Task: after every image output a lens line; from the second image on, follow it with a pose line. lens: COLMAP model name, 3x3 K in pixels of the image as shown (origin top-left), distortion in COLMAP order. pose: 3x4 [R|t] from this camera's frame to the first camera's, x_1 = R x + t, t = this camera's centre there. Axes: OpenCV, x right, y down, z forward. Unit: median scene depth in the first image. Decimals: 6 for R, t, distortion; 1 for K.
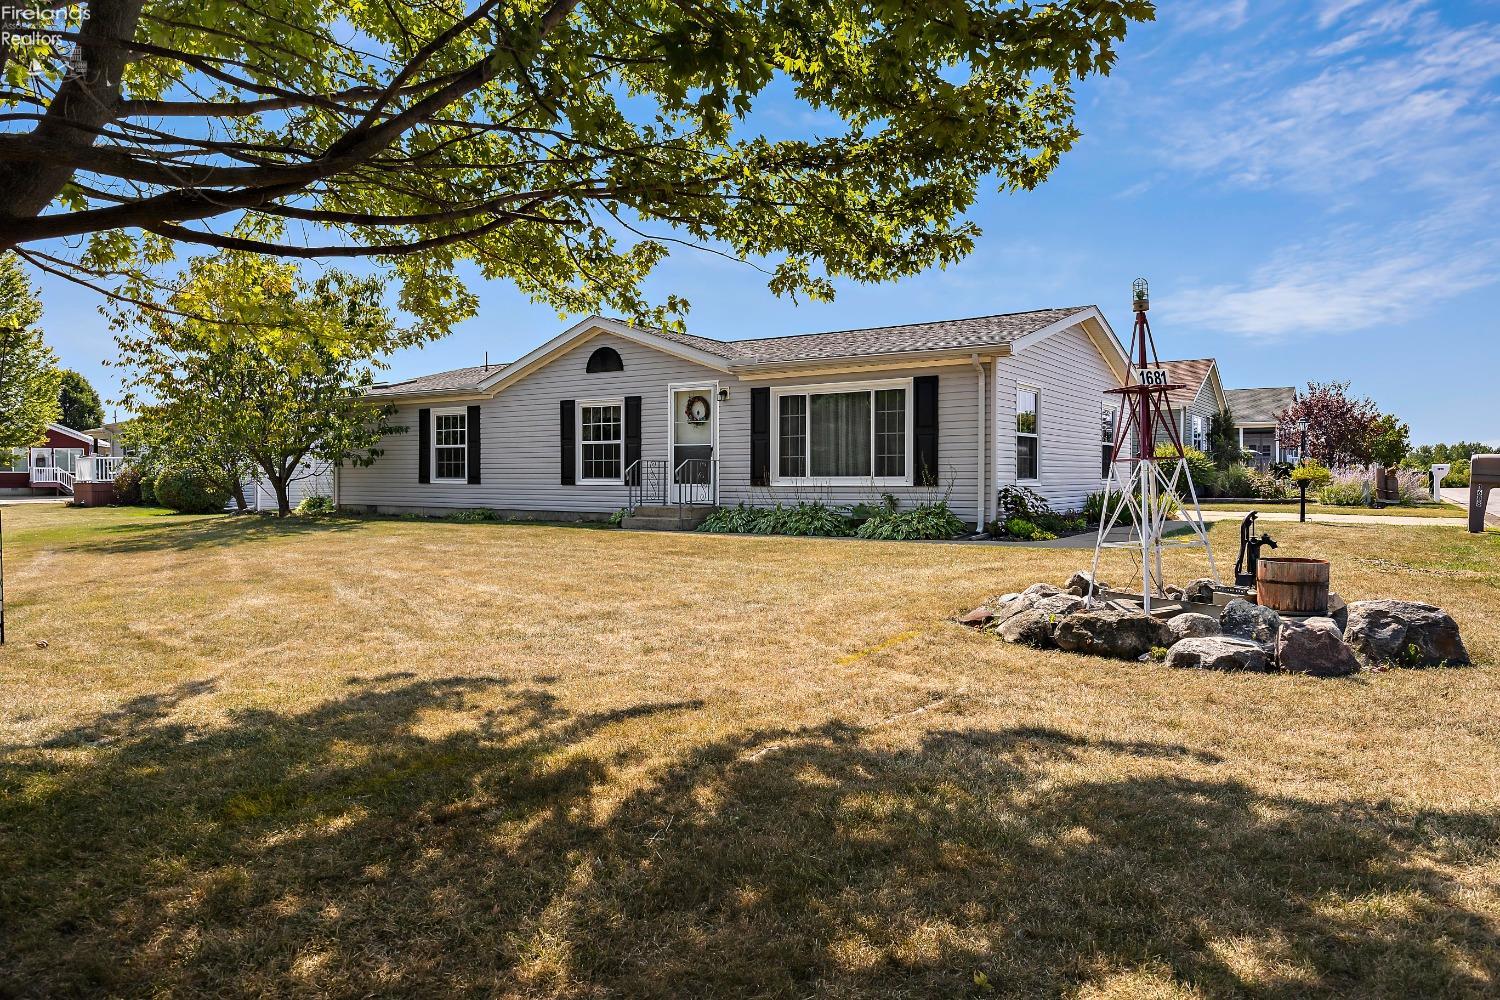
lens RADIAL K [[942.6, 0, 750.0], [0, 942.6, 500.0], [0, 0, 1]] dist [0.000457, -0.000080]
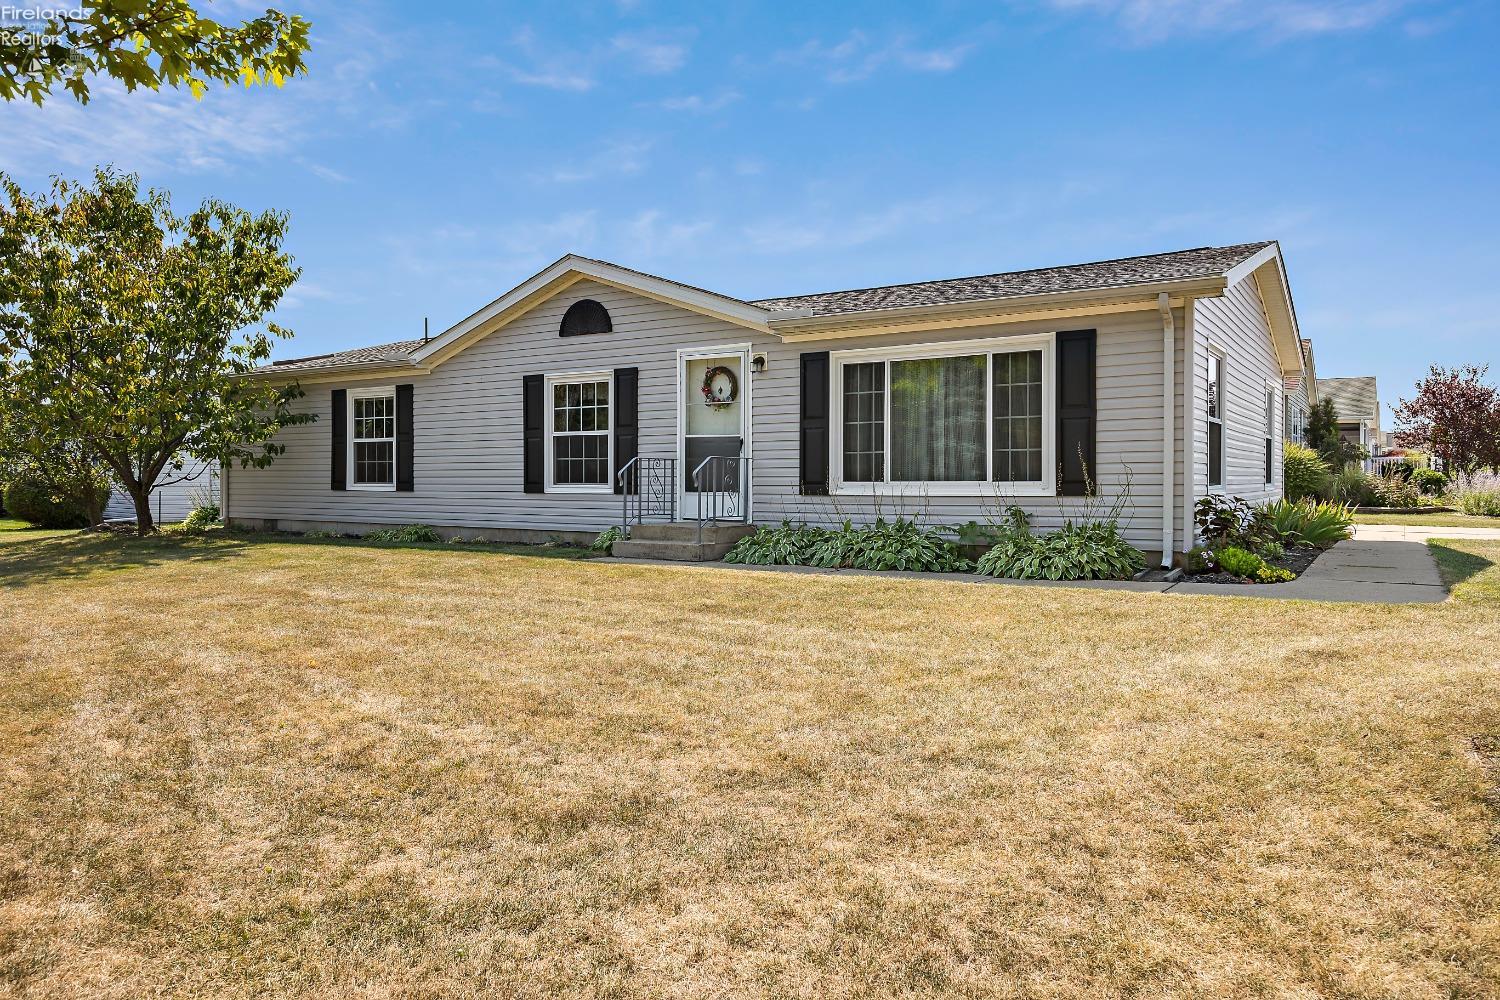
lens RADIAL K [[1031.6, 0, 750.0], [0, 1031.6, 500.0], [0, 0, 1]] dist [-0.000879, 0.000620]
pose [[0.999842, -0.000739, 0.017787, -0.046359], [0.000840, 0.999983, -0.005721, -0.006575], [-0.017783, 0.005735, 0.999825, 0.231650]]
